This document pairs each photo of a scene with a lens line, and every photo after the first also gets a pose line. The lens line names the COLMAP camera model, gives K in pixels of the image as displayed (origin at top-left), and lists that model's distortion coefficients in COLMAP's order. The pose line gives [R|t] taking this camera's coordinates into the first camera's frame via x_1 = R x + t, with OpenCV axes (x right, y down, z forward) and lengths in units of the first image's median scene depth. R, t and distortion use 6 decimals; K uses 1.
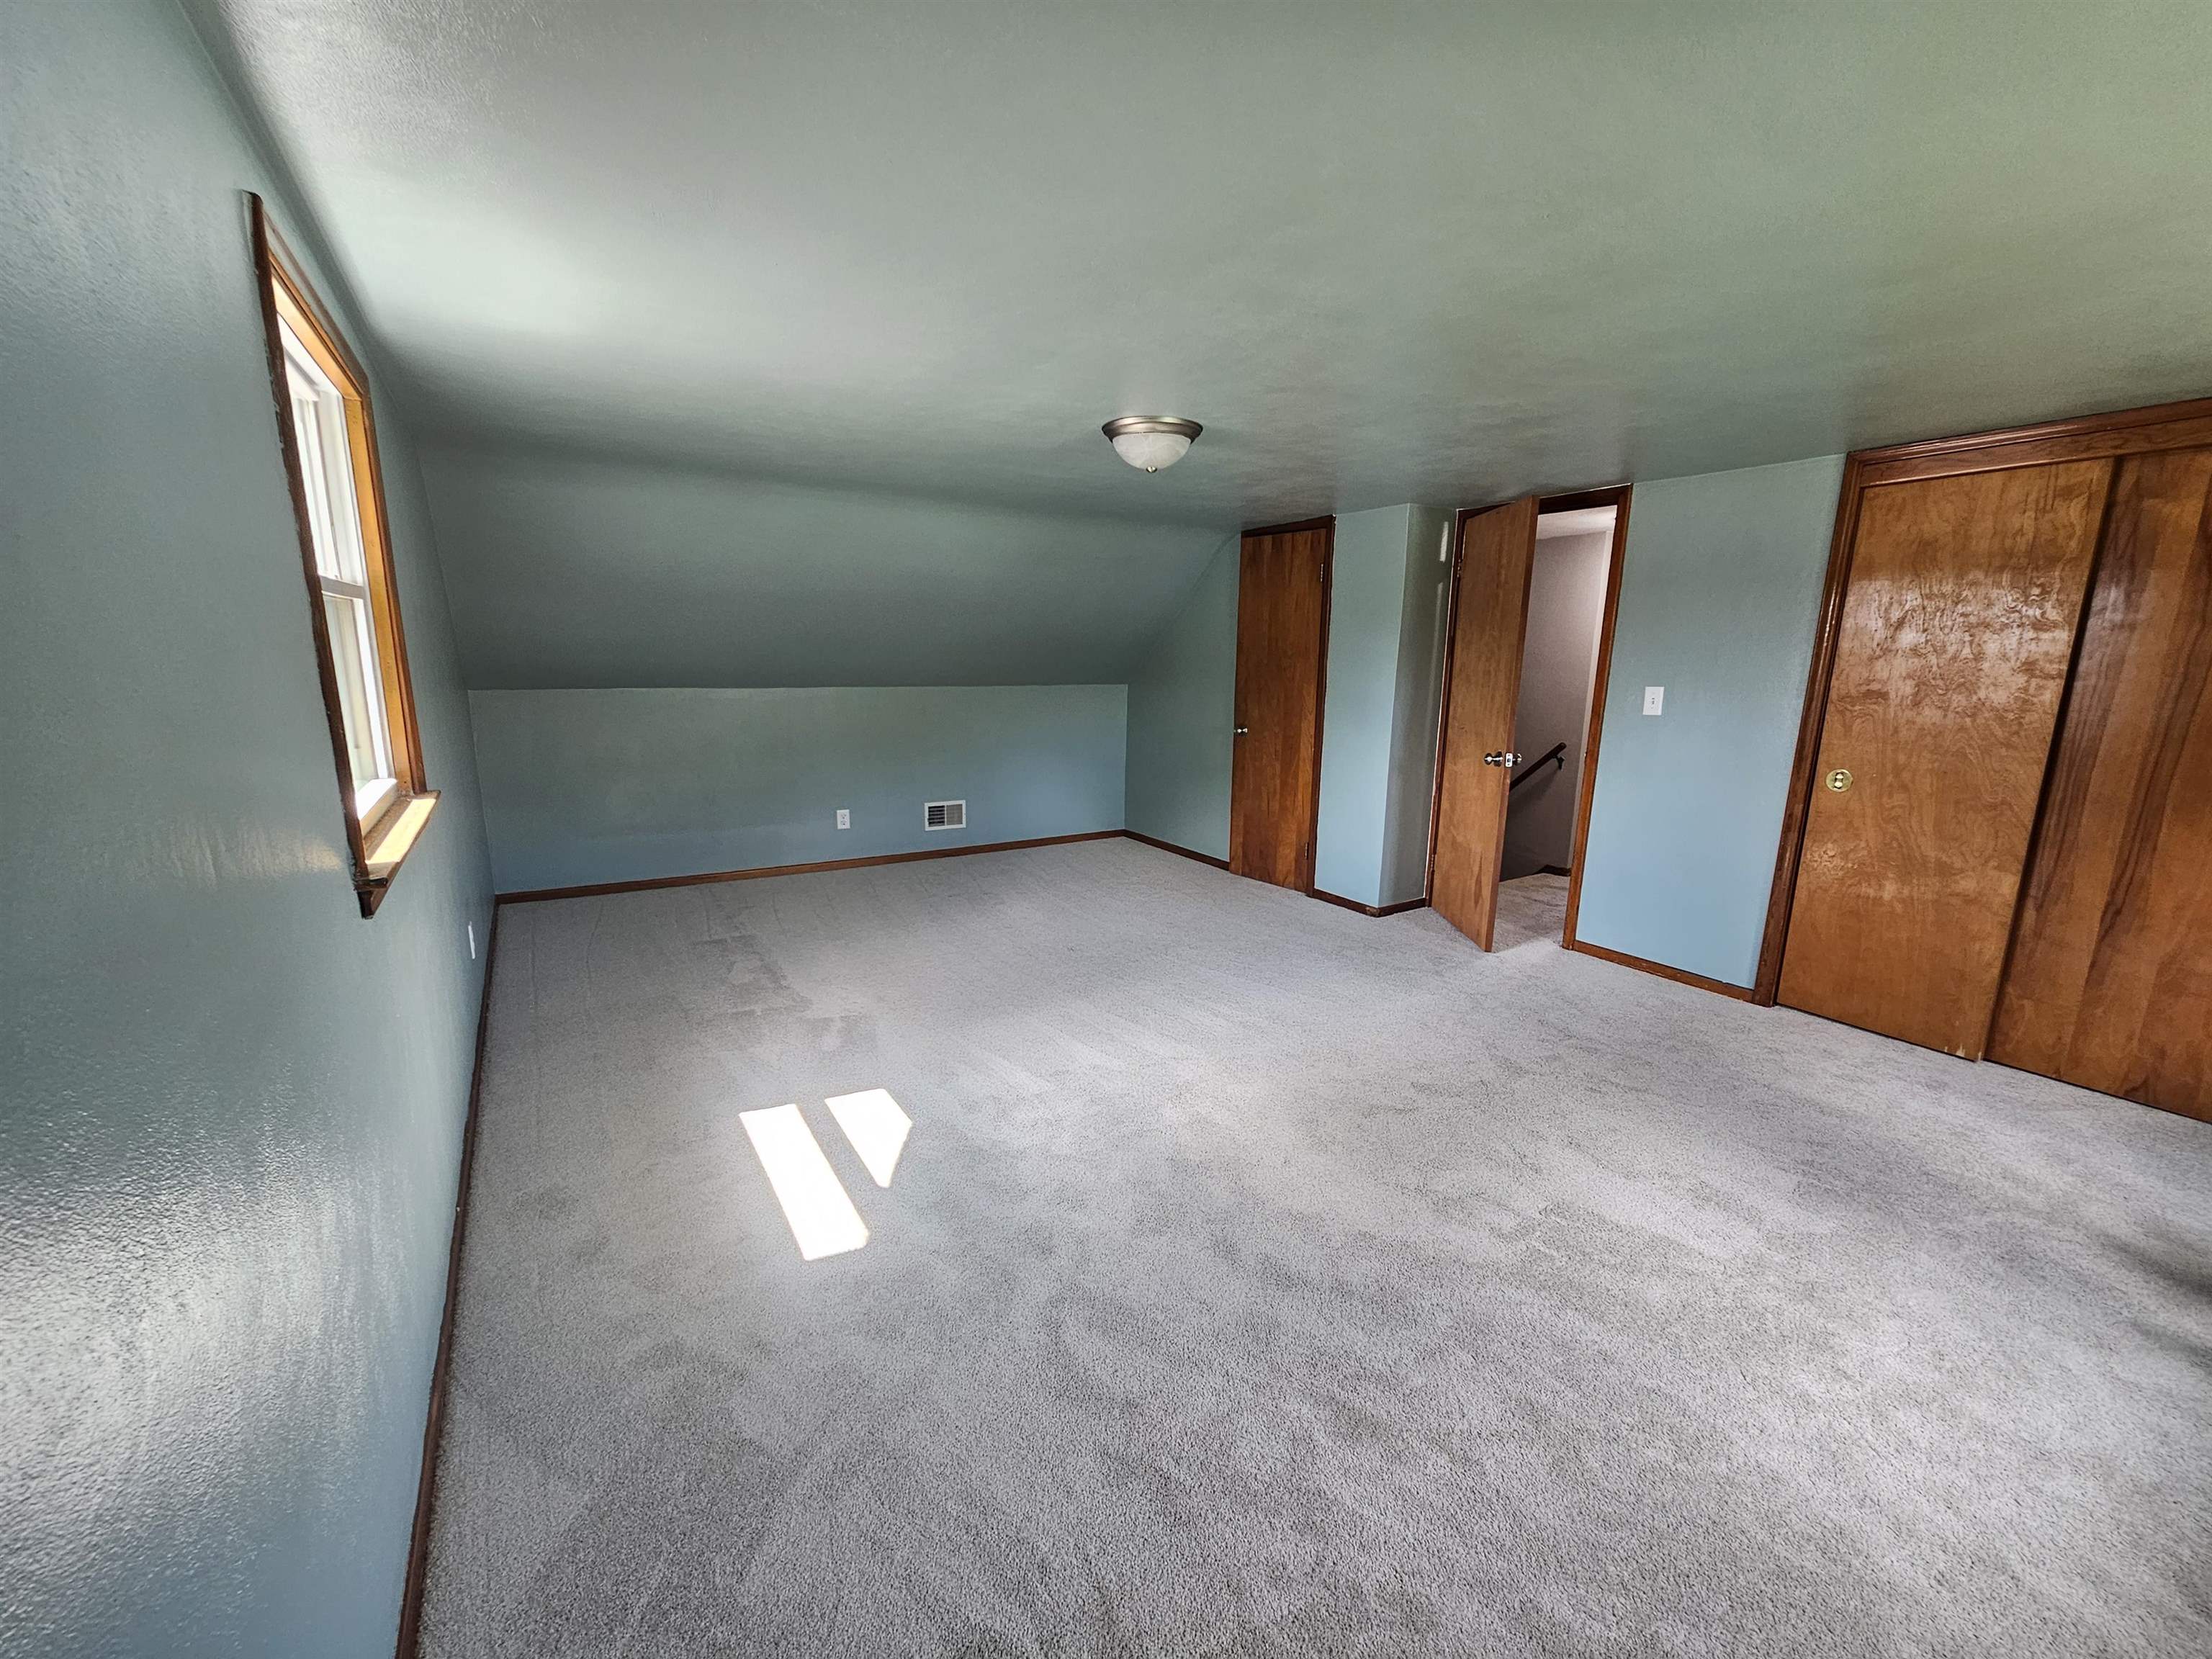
lens RADIAL K [[902.8, 0, 1112.7], [0, 902.8, 839.8], [0, 0, 1]] dist [-0.000021, 0.000300]
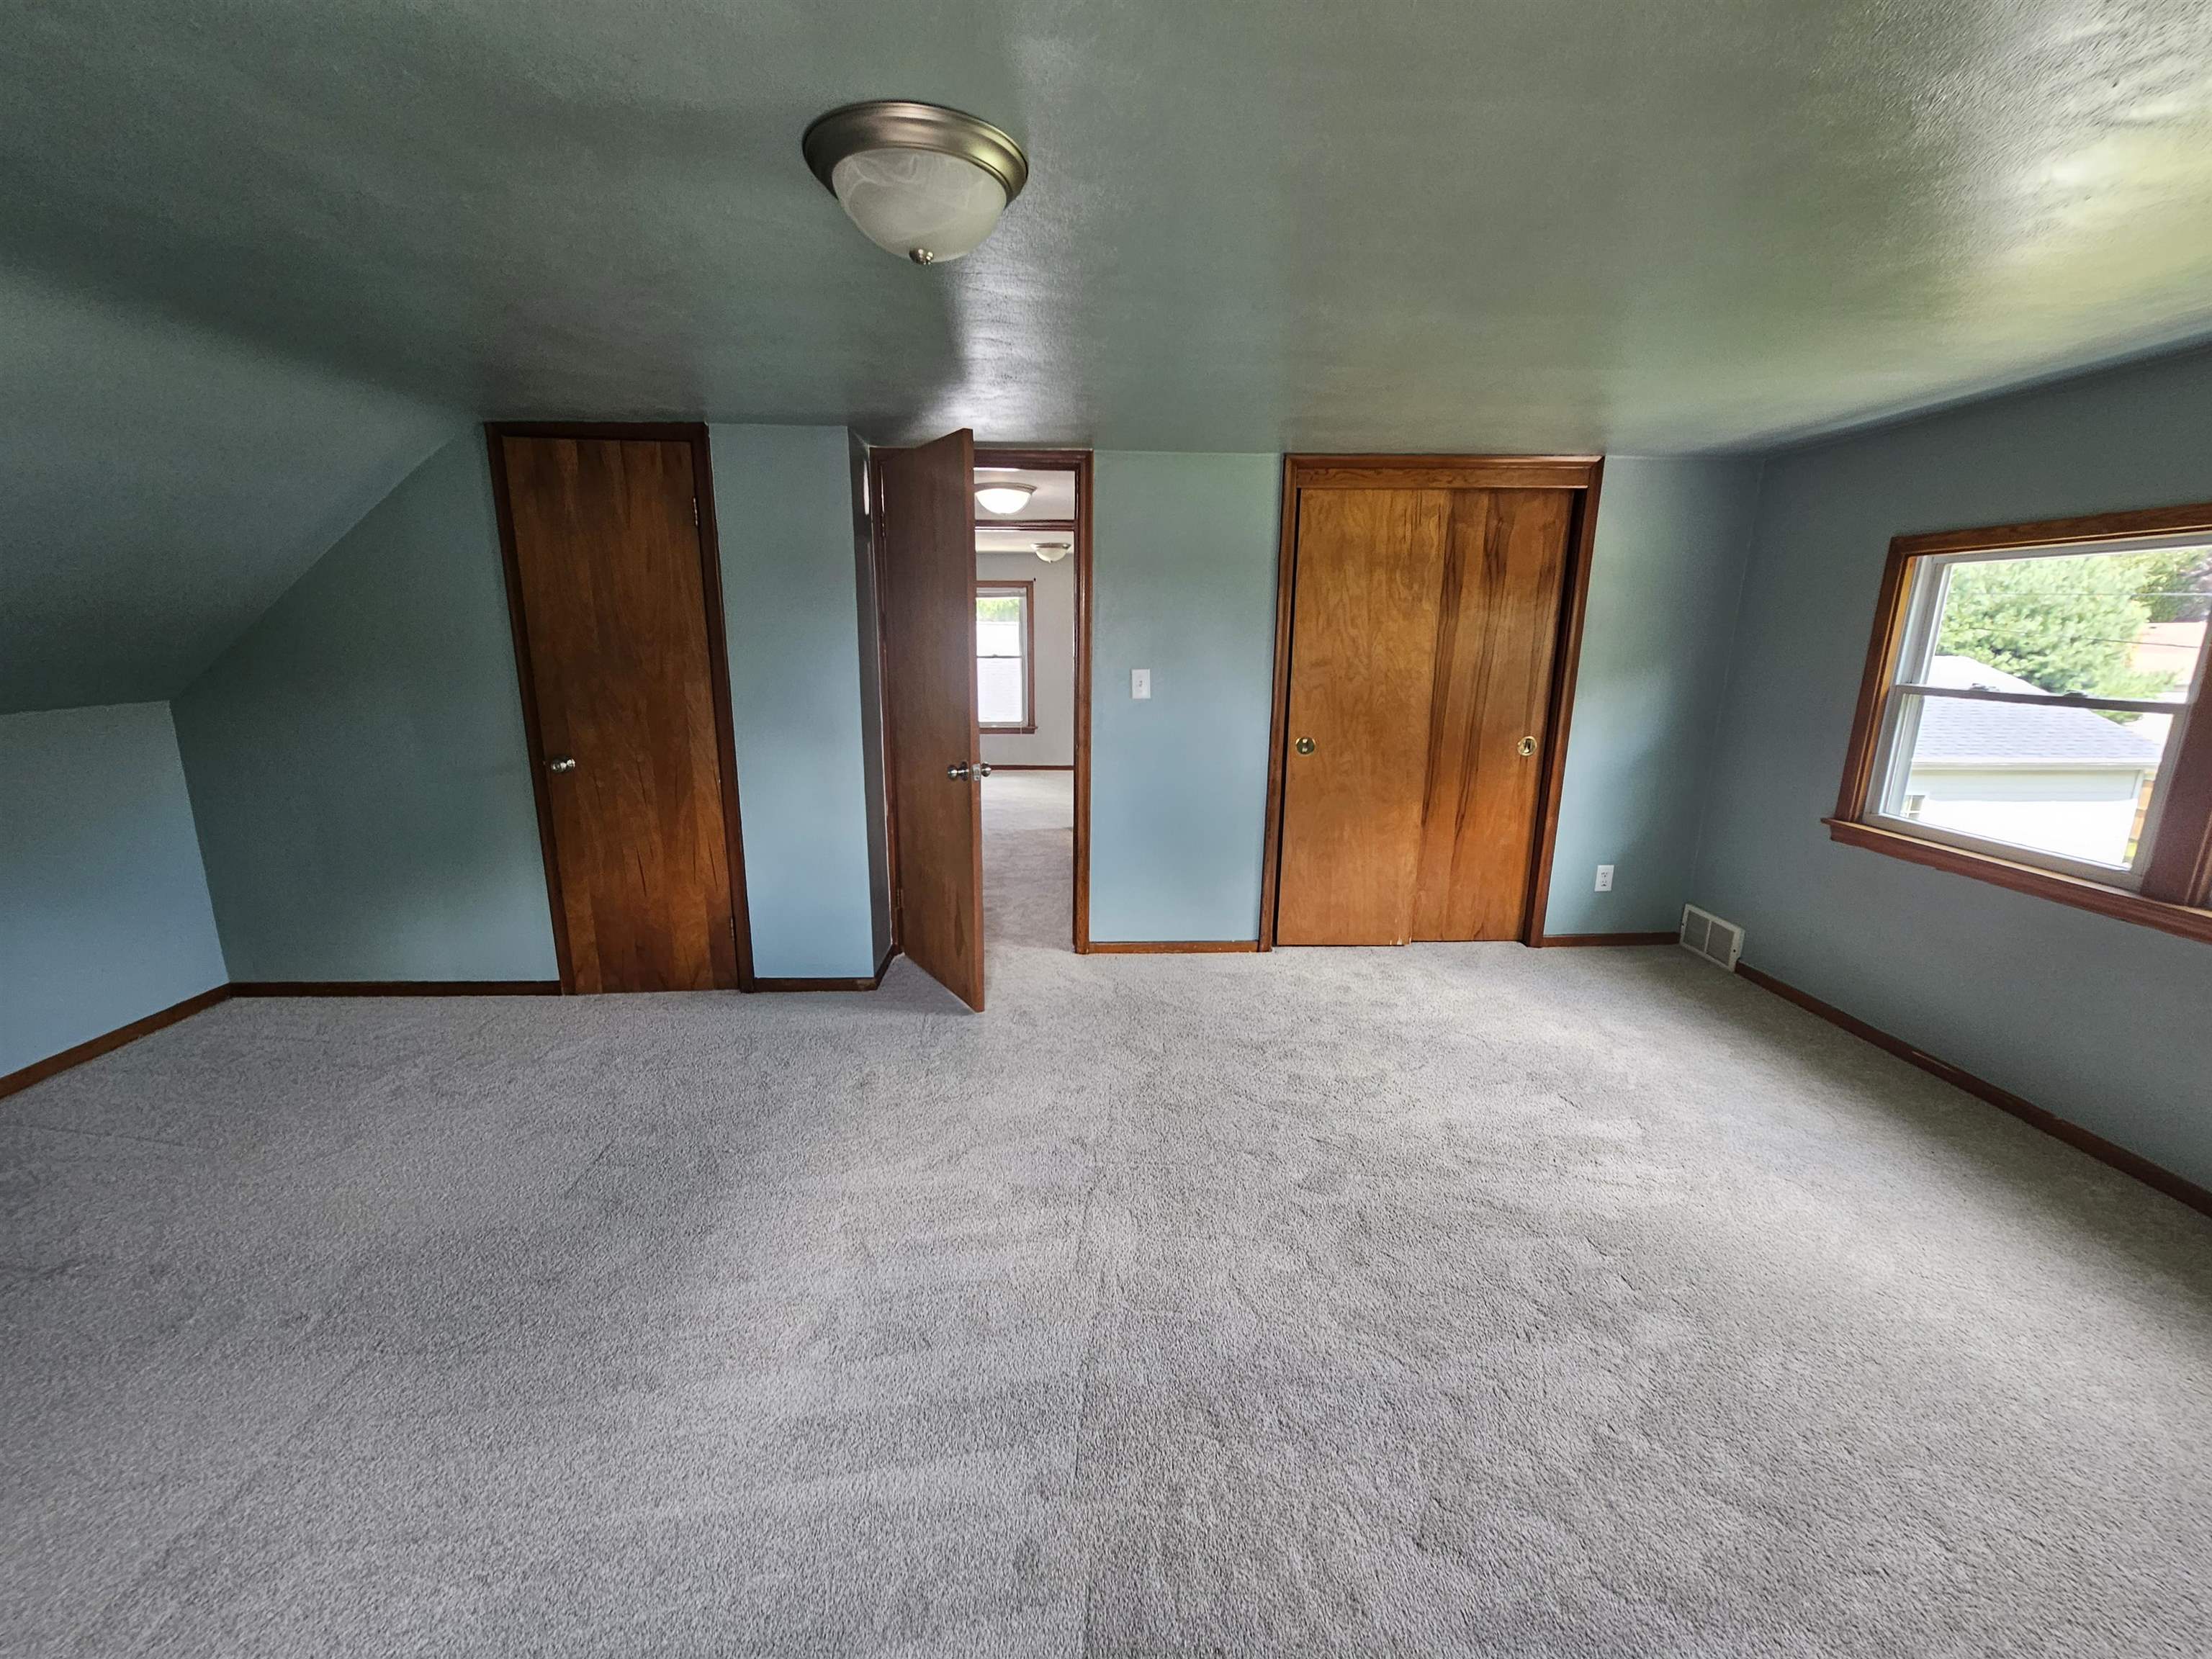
lens RADIAL K [[902.8, 0, 1112.7], [0, 902.8, 839.8], [0, 0, 1]] dist [-0.000021, 0.000300]
pose [[0.495792, -0.203346, 0.844299, -0.220144], [0.175804, 0.975572, 0.131727, -0.099957], [-0.850461, 0.083122, 0.519430, 0.431758]]
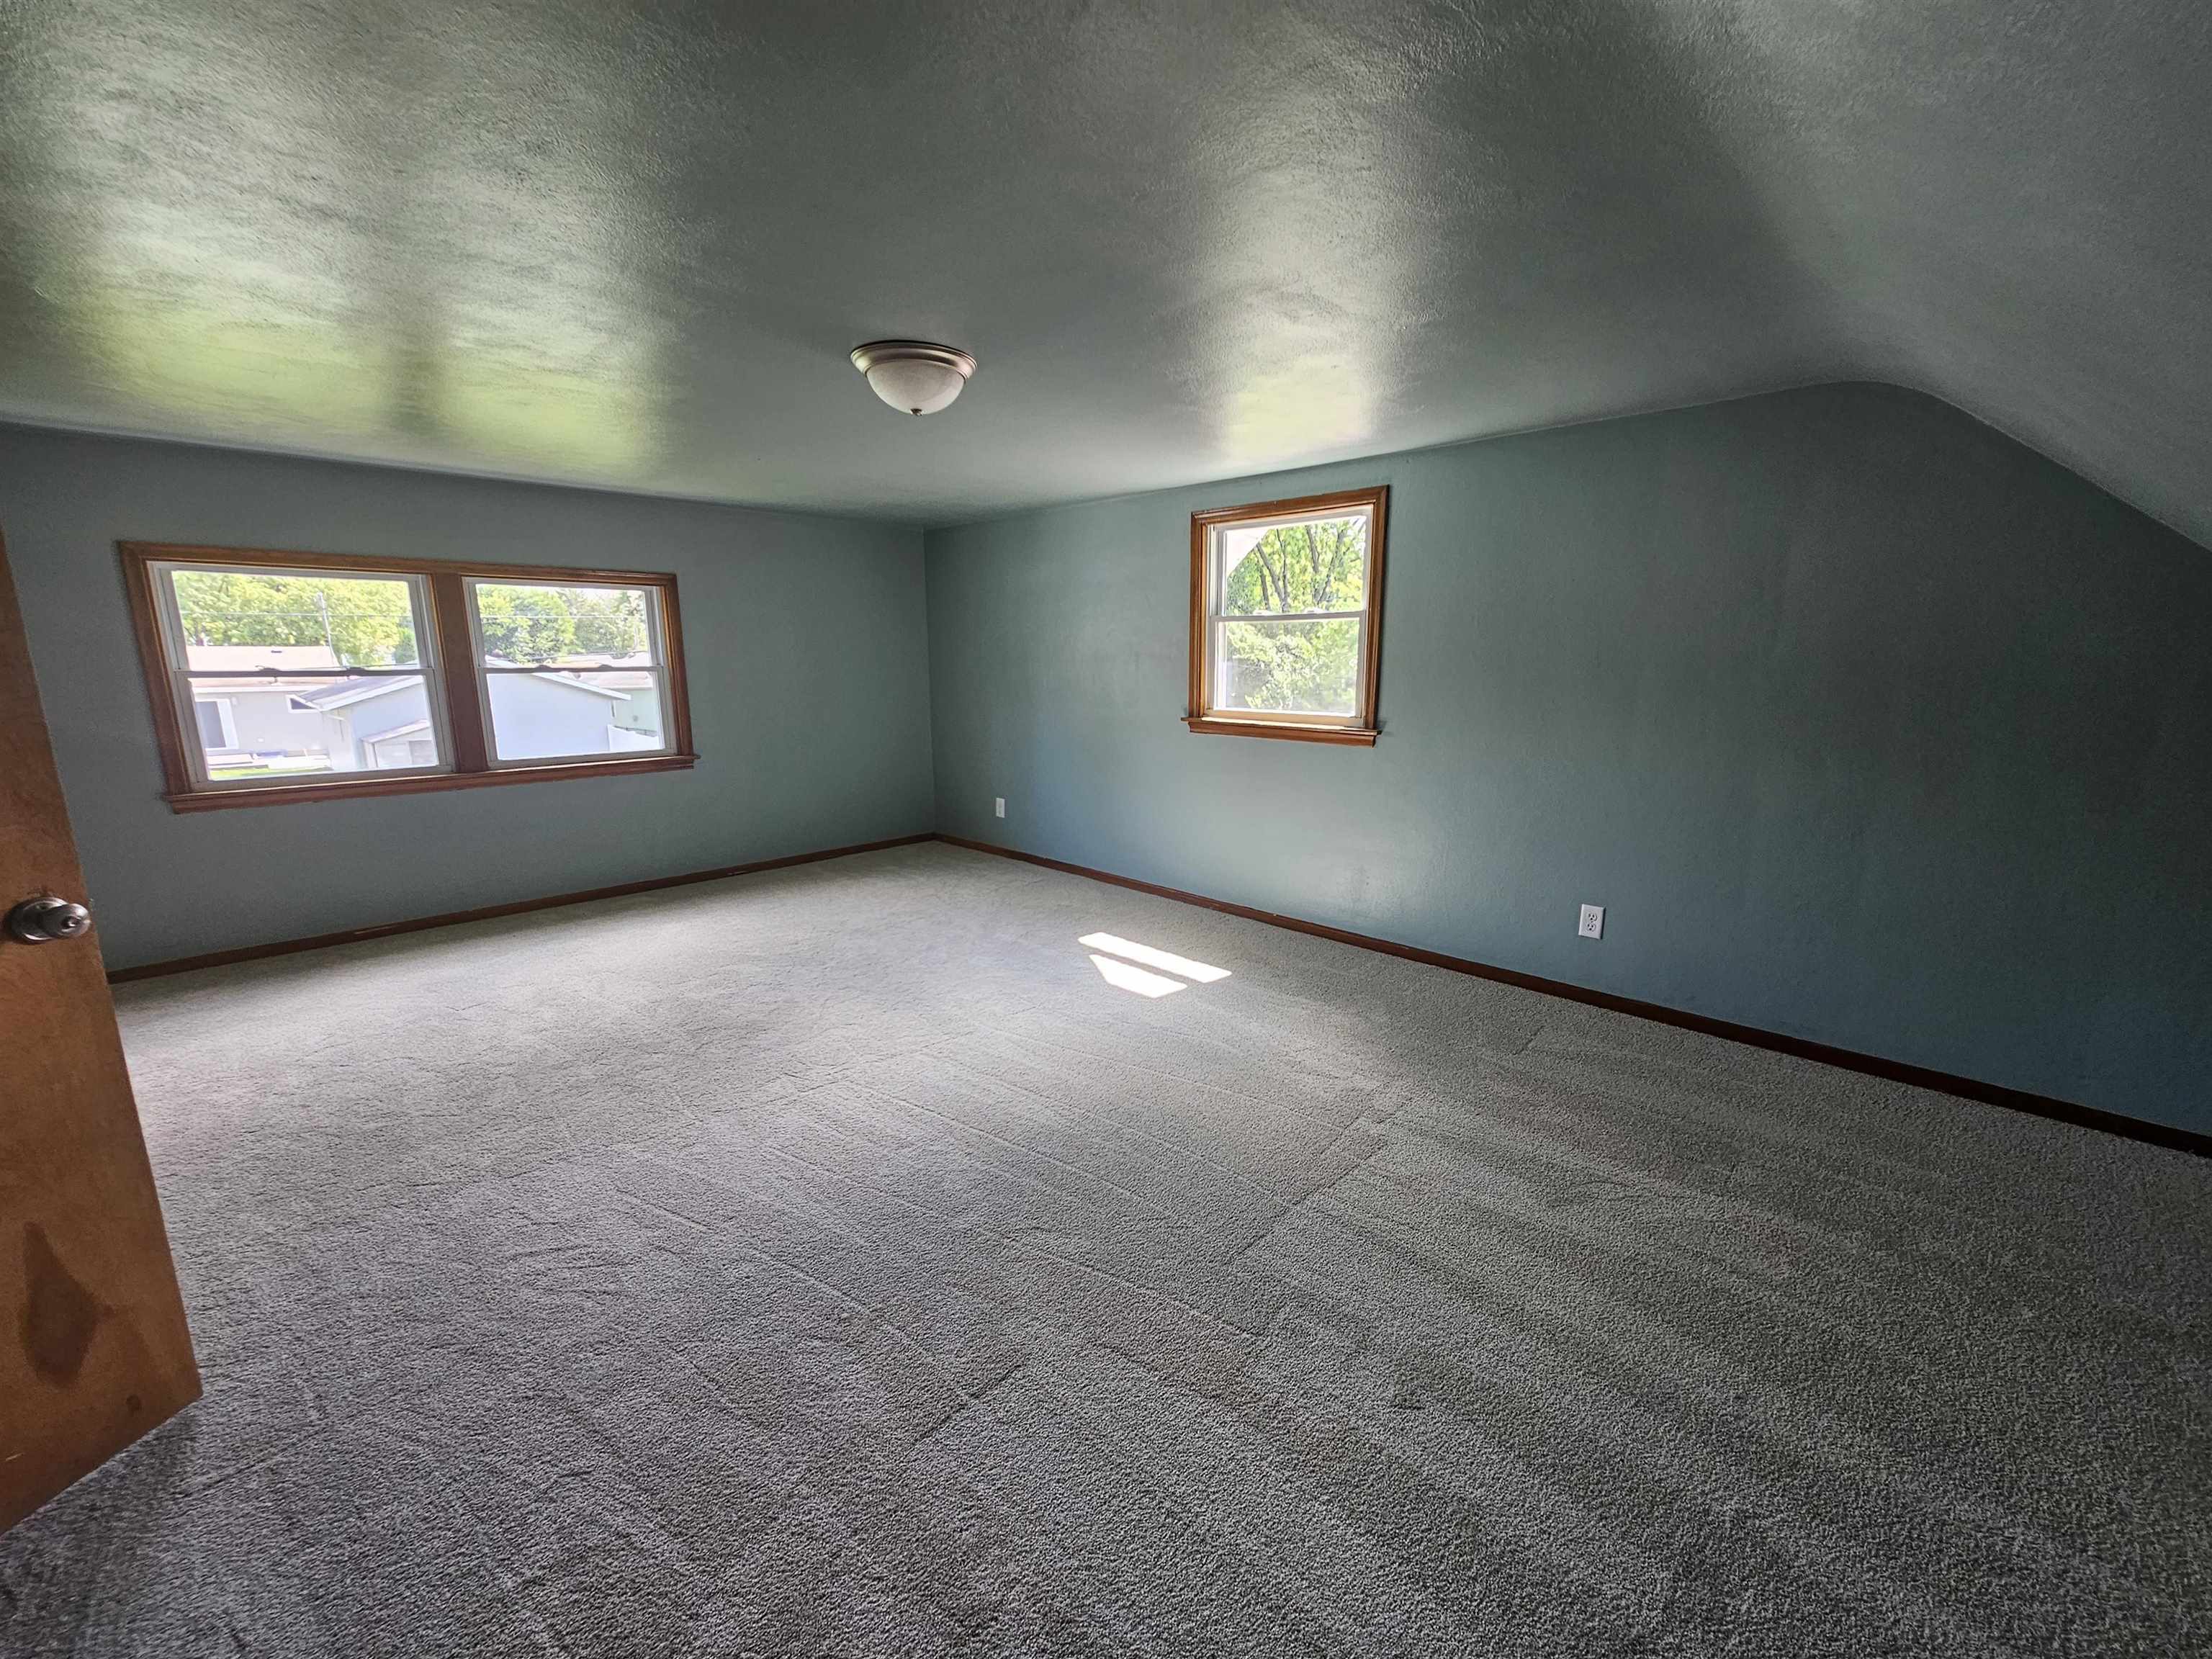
lens RADIAL K [[902.8, 0, 1112.7], [0, 902.8, 839.8], [0, 0, 1]] dist [-0.000021, 0.000300]
pose [[-0.978248, 0.029861, -0.205278, 0.026440], [-0.054689, 0.917449, 0.394077, -0.237428], [0.200100, 0.396732, -0.895859, 1.183378]]
